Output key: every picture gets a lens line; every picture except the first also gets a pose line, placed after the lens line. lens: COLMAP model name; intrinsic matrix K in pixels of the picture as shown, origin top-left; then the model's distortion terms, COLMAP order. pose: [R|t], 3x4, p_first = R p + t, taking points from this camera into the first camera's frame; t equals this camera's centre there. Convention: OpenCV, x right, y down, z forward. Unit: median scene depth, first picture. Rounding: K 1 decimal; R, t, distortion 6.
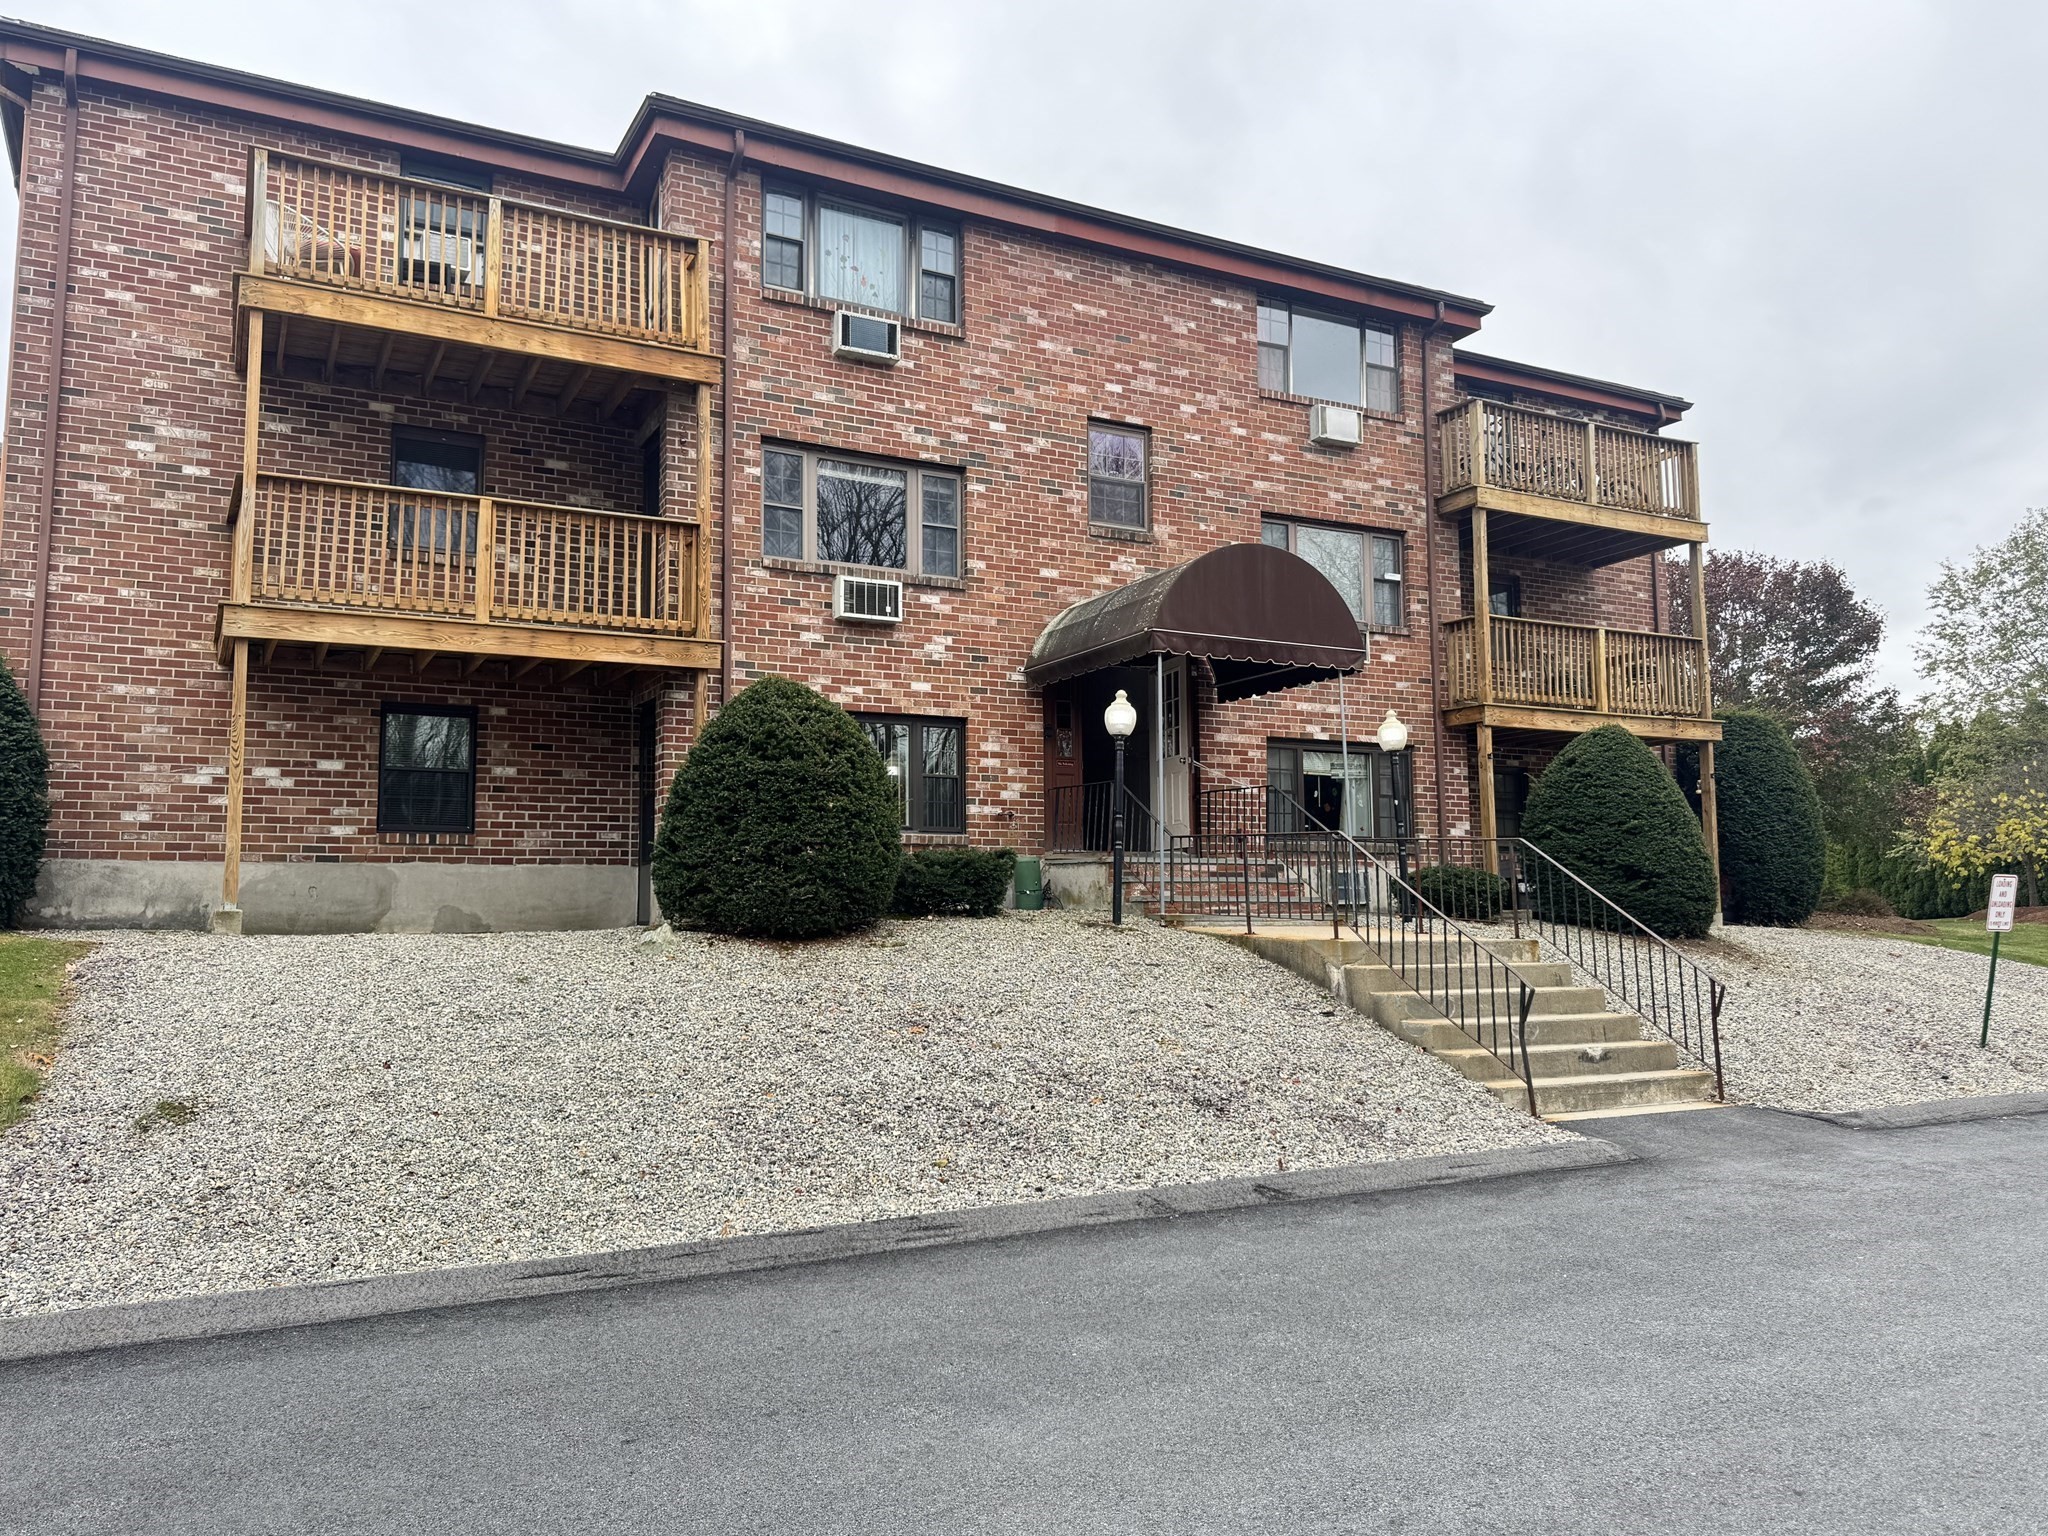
lens RADIAL K [[1521.9, 0, 1037.1], [0, 1521.9, 774.9], [0, 0, 1]] dist [0.067717, -0.032491]
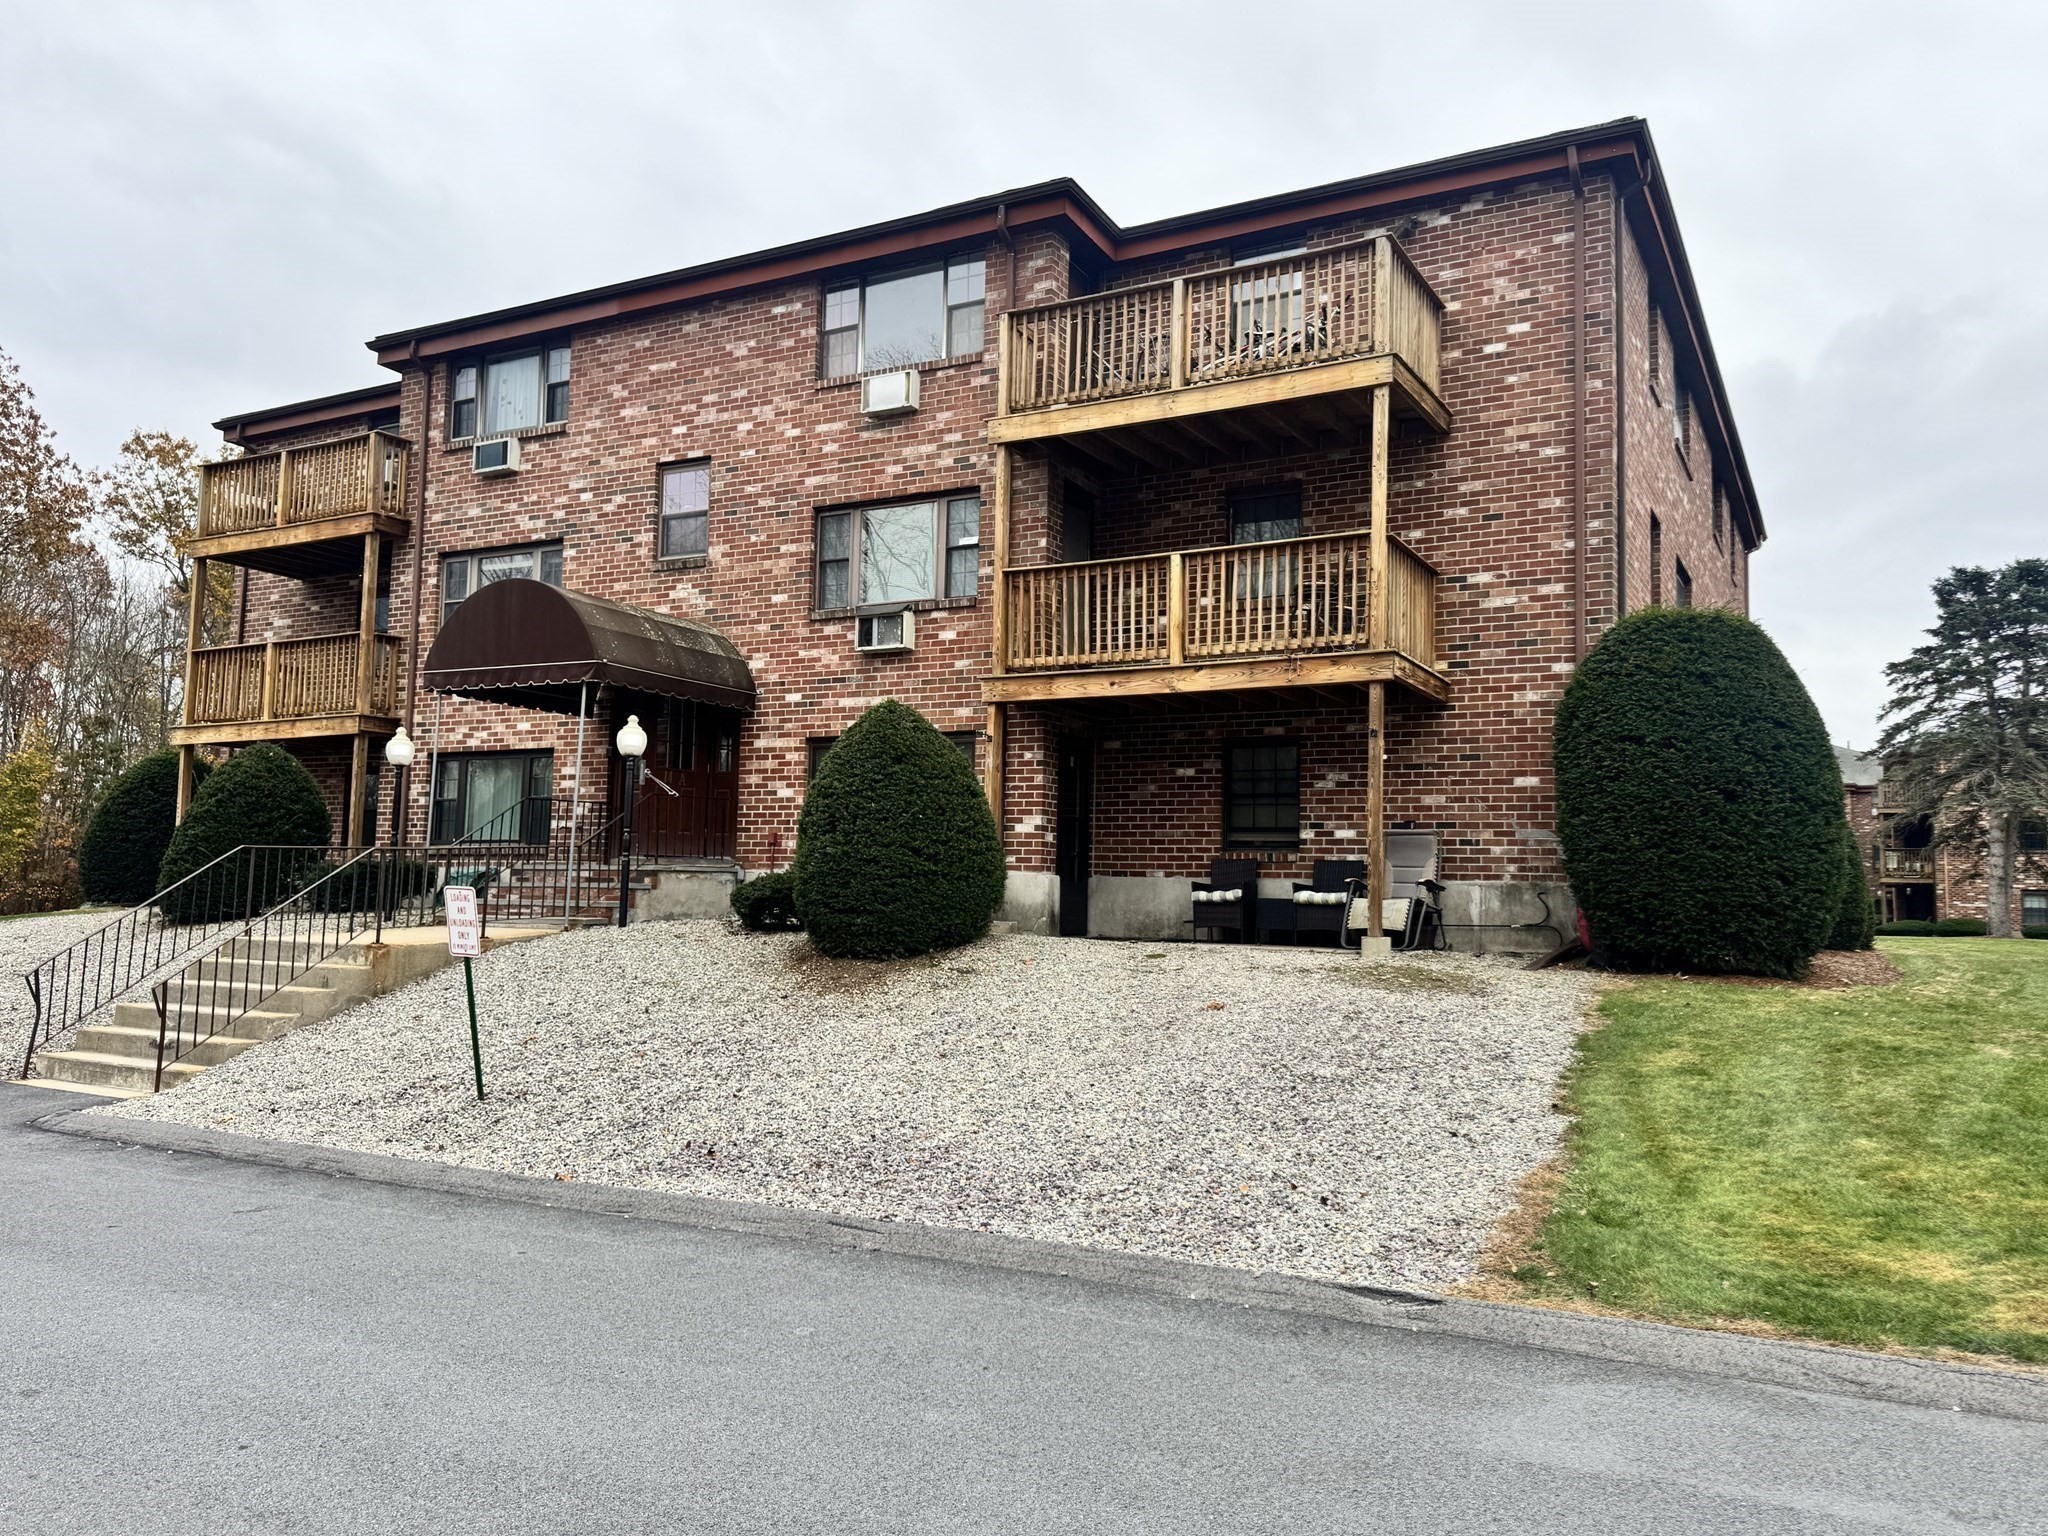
lens RADIAL K [[1521.9, 0, 1029.1], [0, 1521.9, 778.6], [0, 0, 1]] dist [0.067717, -0.032491]
pose [[0.549455, -0.052062, -0.833900, 1.075081], [0.052000, 0.998253, -0.028060, 0.037025], [0.833904, -0.027945, 0.551202, 0.596518]]
